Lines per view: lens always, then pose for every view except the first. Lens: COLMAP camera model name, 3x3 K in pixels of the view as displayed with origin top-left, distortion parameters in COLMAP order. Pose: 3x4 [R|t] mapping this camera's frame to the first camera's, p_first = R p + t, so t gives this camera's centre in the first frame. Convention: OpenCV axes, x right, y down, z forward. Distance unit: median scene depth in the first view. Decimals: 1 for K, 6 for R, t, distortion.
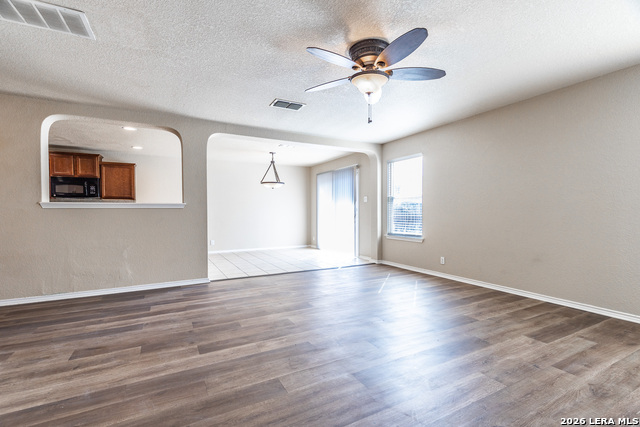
lens RADIAL K [[288.1, 0, 308.7], [0, 288.1, 215.2], [0, 0, 1]] dist [0.003790, 0.000226]
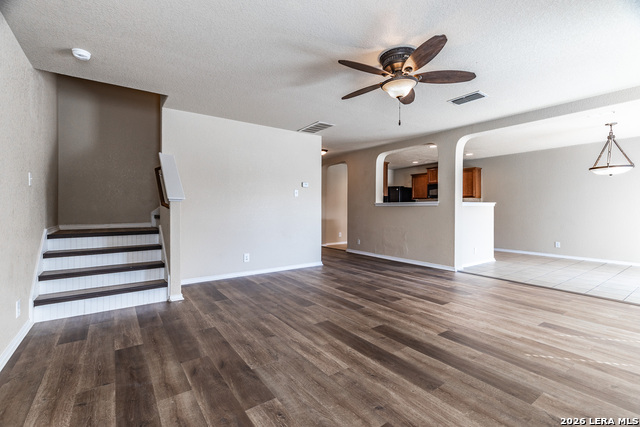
lens RADIAL K [[294.7, 0, 332.2], [0, 294.7, 208.2], [0, 0, 1]] dist [0.002424, 0.000039]
pose [[0.167652, 0.004731, -0.985835, 0.856500], [-0.013677, 0.999903, 0.002473, -0.011480], [0.985751, 0.013069, 0.167701, 0.403396]]
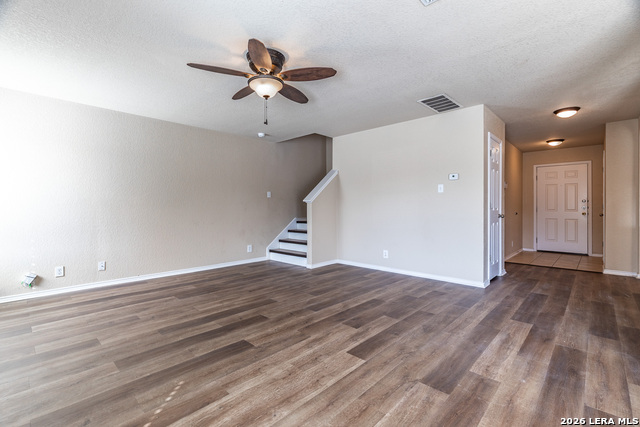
lens RADIAL K [[294.3, 0, 308.8], [0, 294.3, 213.2], [0, 0, 1]] dist [0.002221, 0.000260]
pose [[-0.948659, 0.012693, -0.316045, 0.280591], [0.001490, 0.999363, 0.035664, -0.024689], [0.316297, 0.033362, -0.948074, 1.439047]]
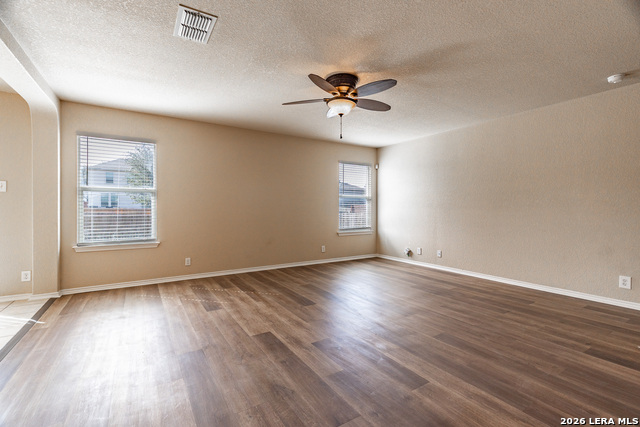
lens RADIAL K [[294.7, 0, 332.2], [0, 294.7, 208.2], [0, 0, 1]] dist [0.002424, 0.000039]
pose [[-0.114403, 0.004329, 0.993425, -0.716667], [0.013341, 0.999907, -0.002821, -0.012520], [-0.993345, 0.012930, -0.114450, 0.822100]]
